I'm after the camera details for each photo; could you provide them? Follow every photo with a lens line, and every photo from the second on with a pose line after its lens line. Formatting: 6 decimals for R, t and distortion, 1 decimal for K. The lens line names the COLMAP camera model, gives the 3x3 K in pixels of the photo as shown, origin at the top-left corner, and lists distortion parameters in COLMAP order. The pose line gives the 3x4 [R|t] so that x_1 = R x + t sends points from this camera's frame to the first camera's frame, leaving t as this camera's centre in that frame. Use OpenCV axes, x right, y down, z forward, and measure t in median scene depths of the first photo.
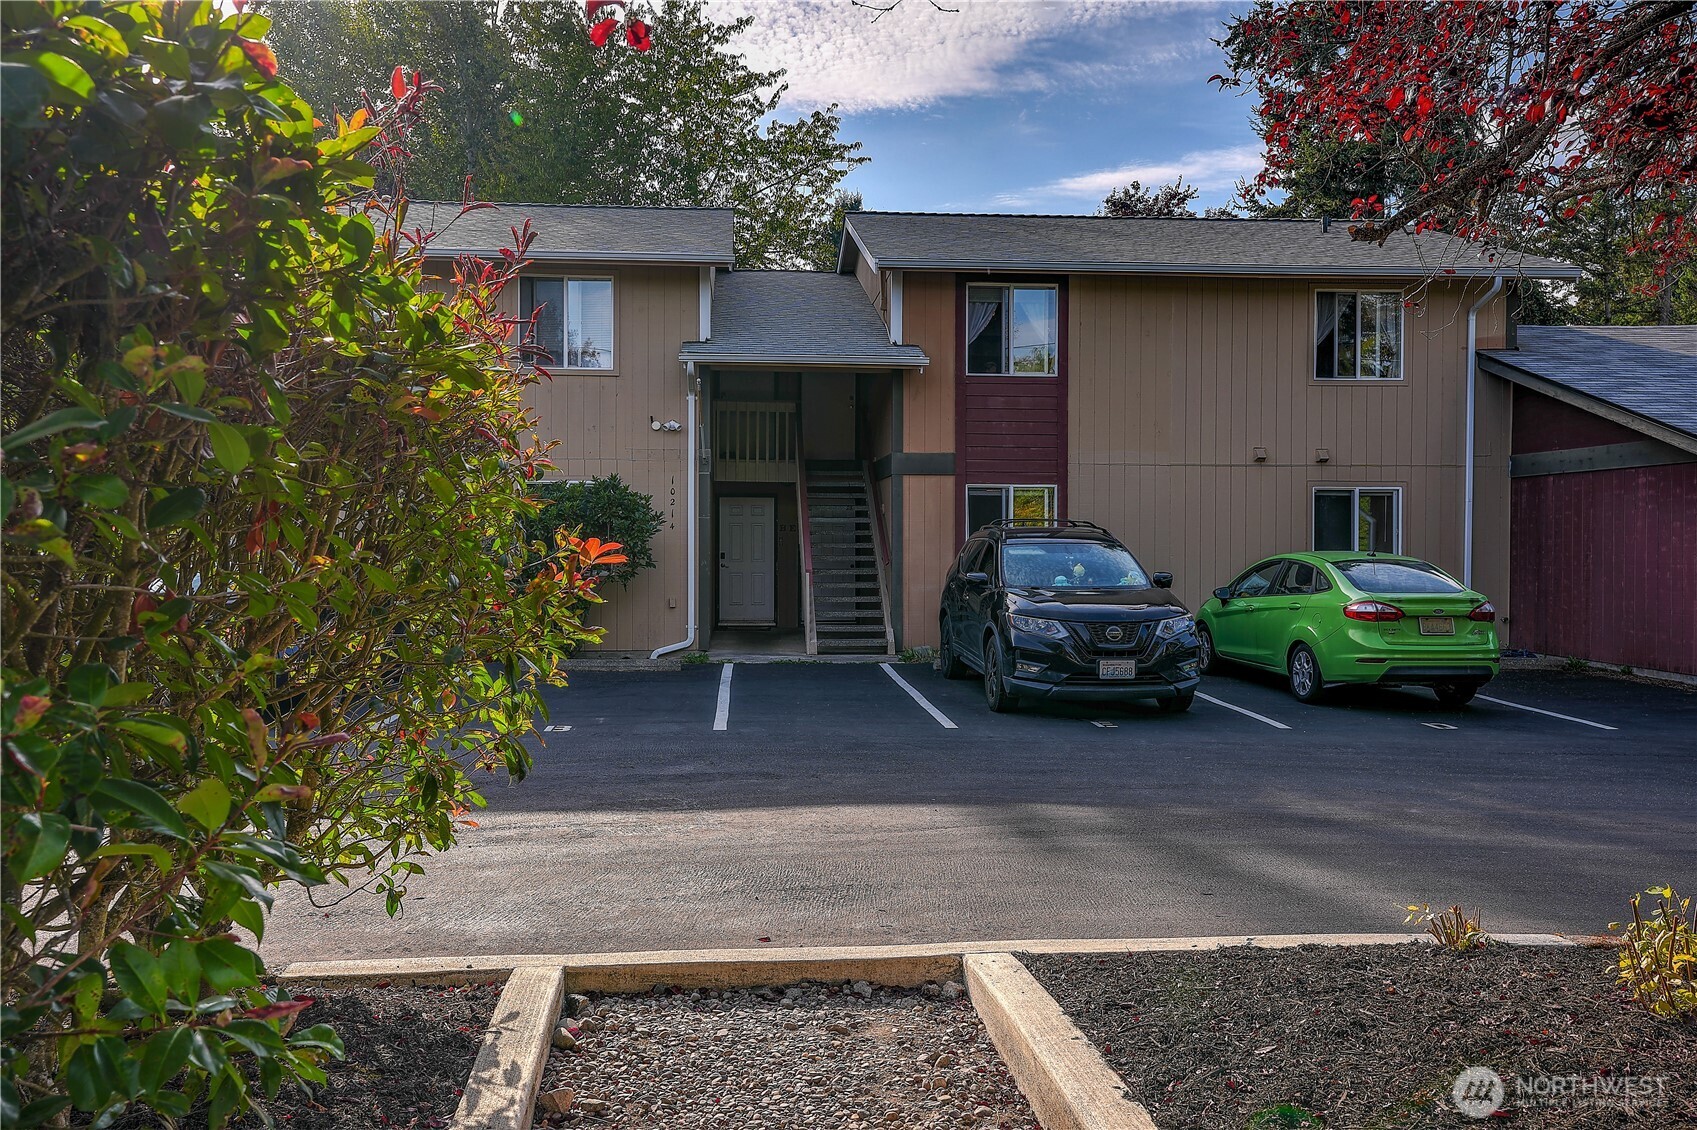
lens RADIAL K [[1428.4, 0, 841.5], [0, 1428.4, 560.0], [0, 0, 1]] dist [0.008655, 0.078800]
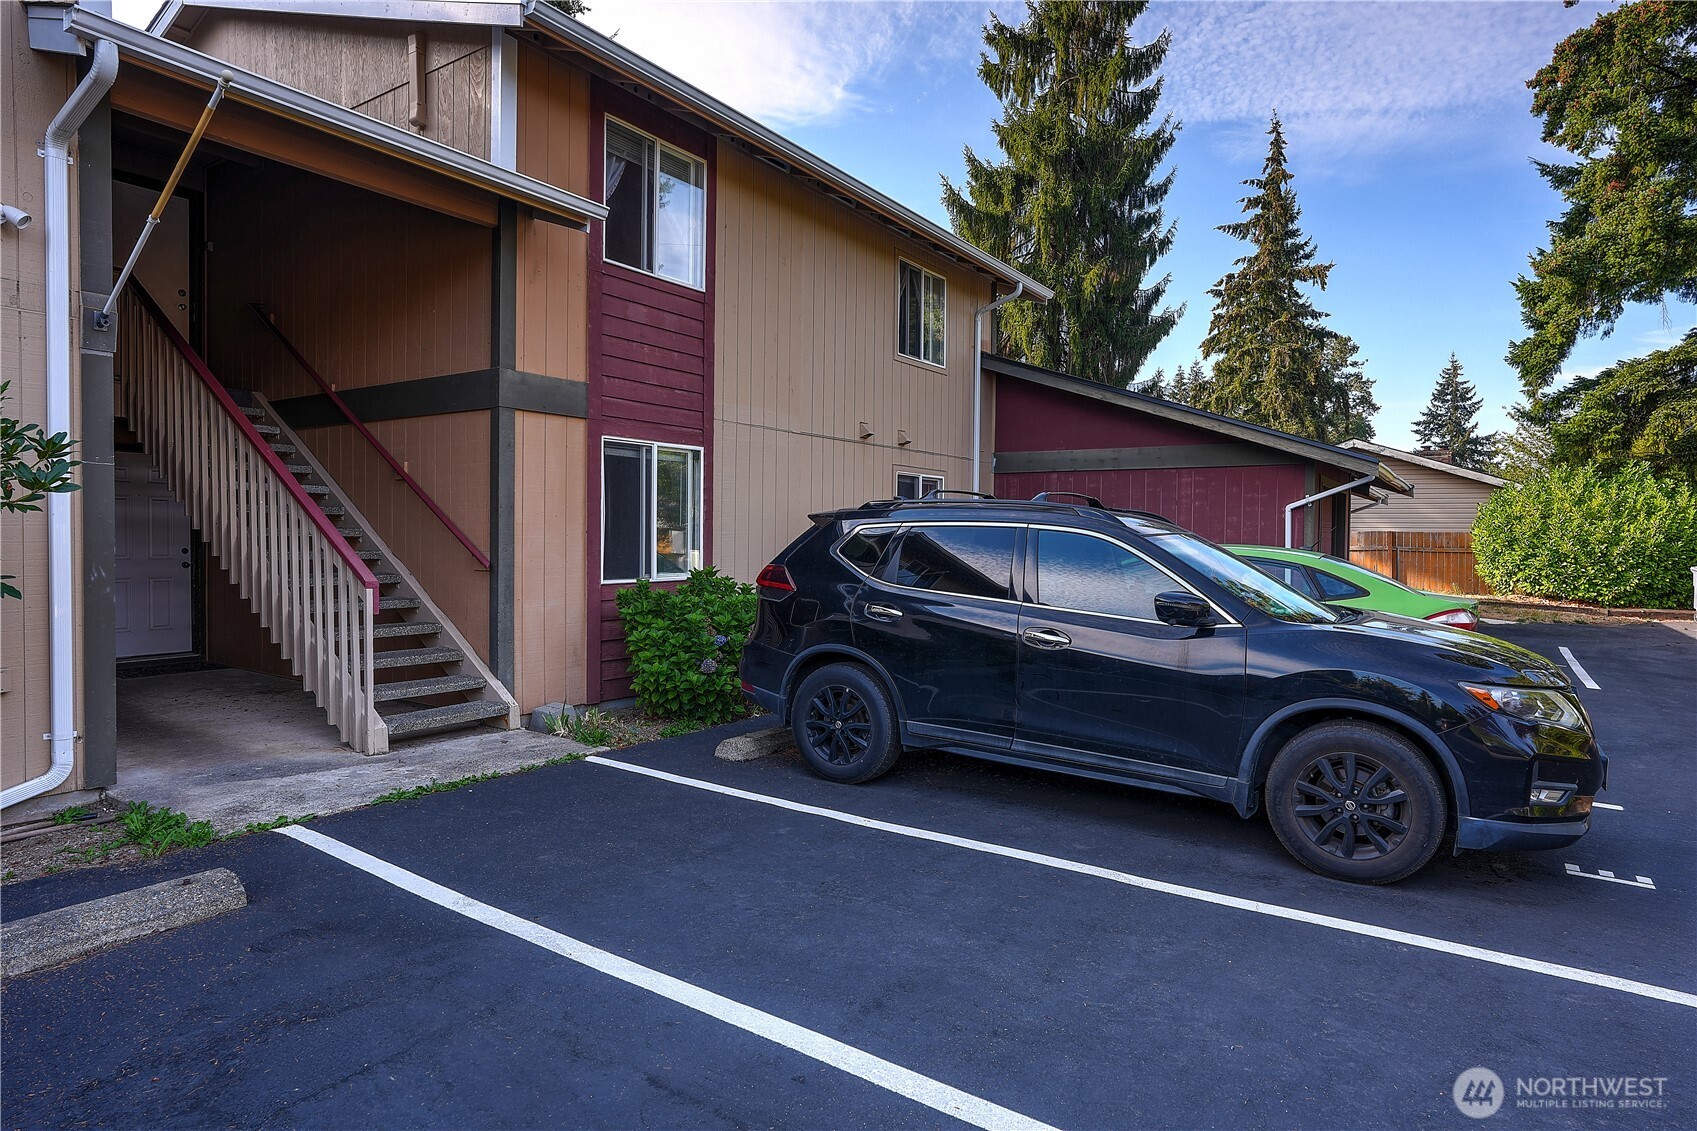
lens RADIAL K [[955.6, 0, 854.0], [0, 955.6, 558.0], [0, 0, 1]] dist [-0.049408, 0.036242]
pose [[0.615983, -0.015104, 0.787615, -0.173068], [0.001645, 0.999839, 0.017887, -0.006833], [-0.787758, -0.009722, 0.615908, 0.658271]]
